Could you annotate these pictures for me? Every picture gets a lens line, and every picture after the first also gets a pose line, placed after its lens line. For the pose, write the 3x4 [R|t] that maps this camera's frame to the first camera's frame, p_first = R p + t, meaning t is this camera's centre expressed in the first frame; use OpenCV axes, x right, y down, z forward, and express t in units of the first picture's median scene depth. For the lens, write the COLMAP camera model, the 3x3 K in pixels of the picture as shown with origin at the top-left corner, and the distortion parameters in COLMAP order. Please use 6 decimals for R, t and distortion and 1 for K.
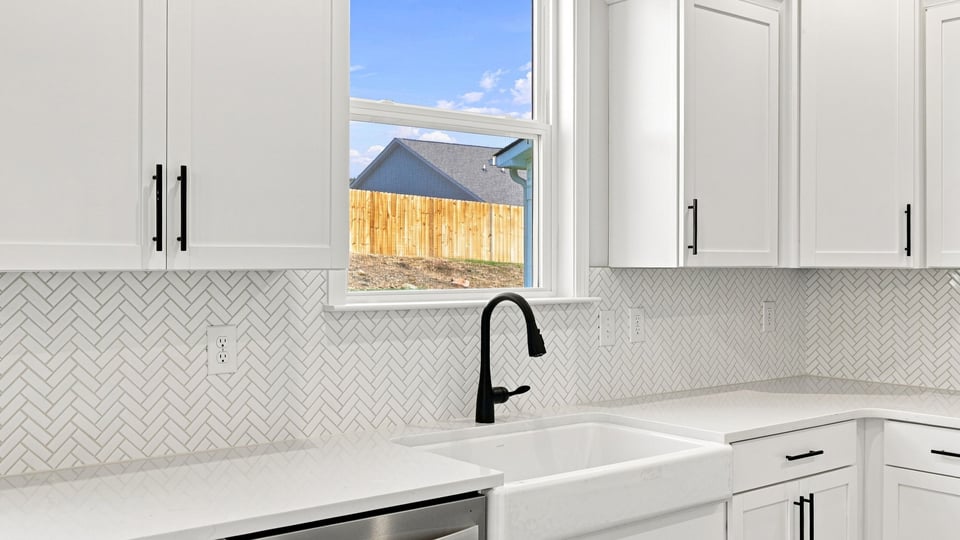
lens RADIAL K [[1034.0, 0, 477.4], [0, 1034.0, 268.1], [0, 0, 1]] dist [0.013981, 0.000000]
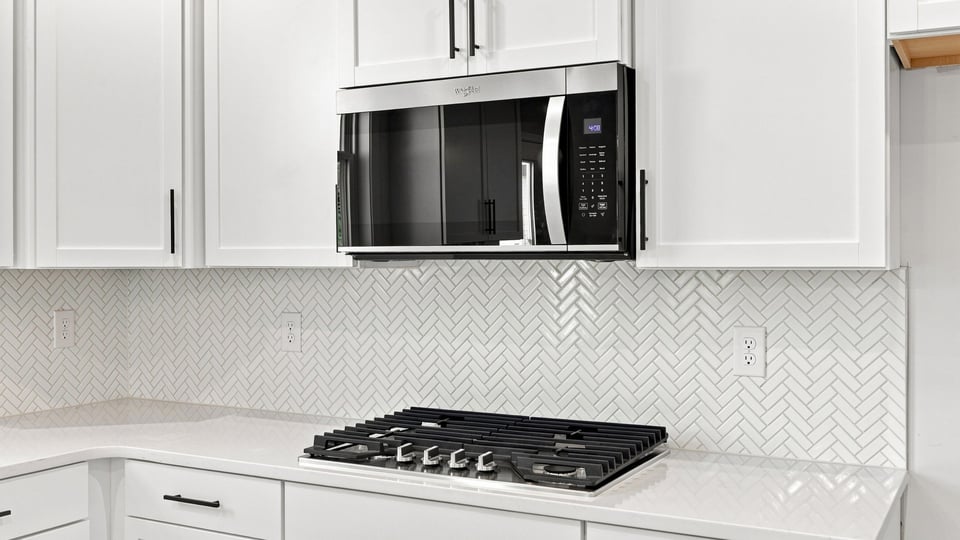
lens RADIAL K [[1034.0, 0, 478.2], [0, 1034.0, 269.0], [0, 0, 1]] dist [0.013981, 0.000000]
pose [[0.935717, -0.008211, 0.352657, 0.360211], [0.007947, 0.999966, 0.002196, 0.001069], [-0.352663, 0.000748, 0.935750, 0.158422]]
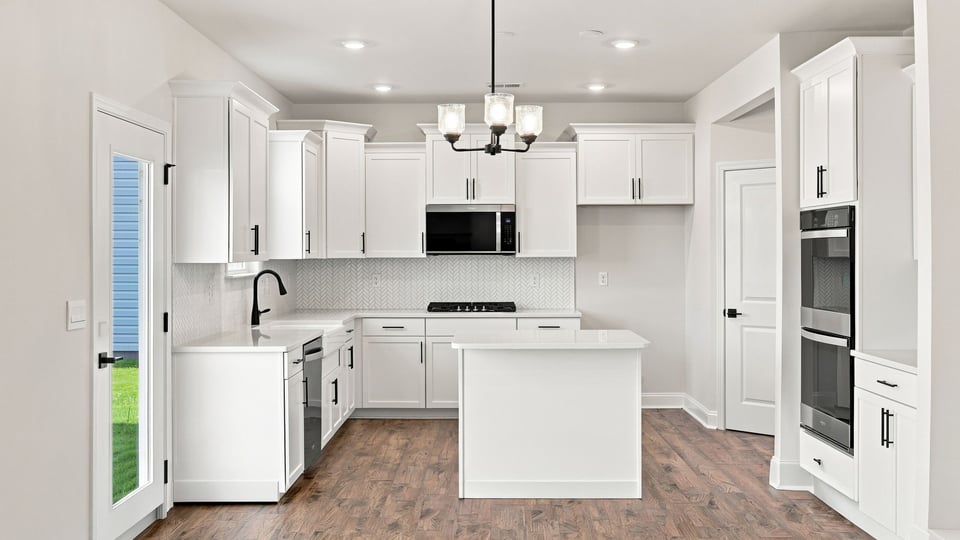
lens RADIAL K [[1034.0, 0, 480.3], [0, 1034.0, 265.0], [0, 0, 1]] dist [0.013981, 0.000000]
pose [[0.654421, -0.016579, 0.755949, -1.307286], [0.014036, 0.999854, 0.009777, -0.004354], [-0.756000, 0.004213, 0.654558, -0.861050]]
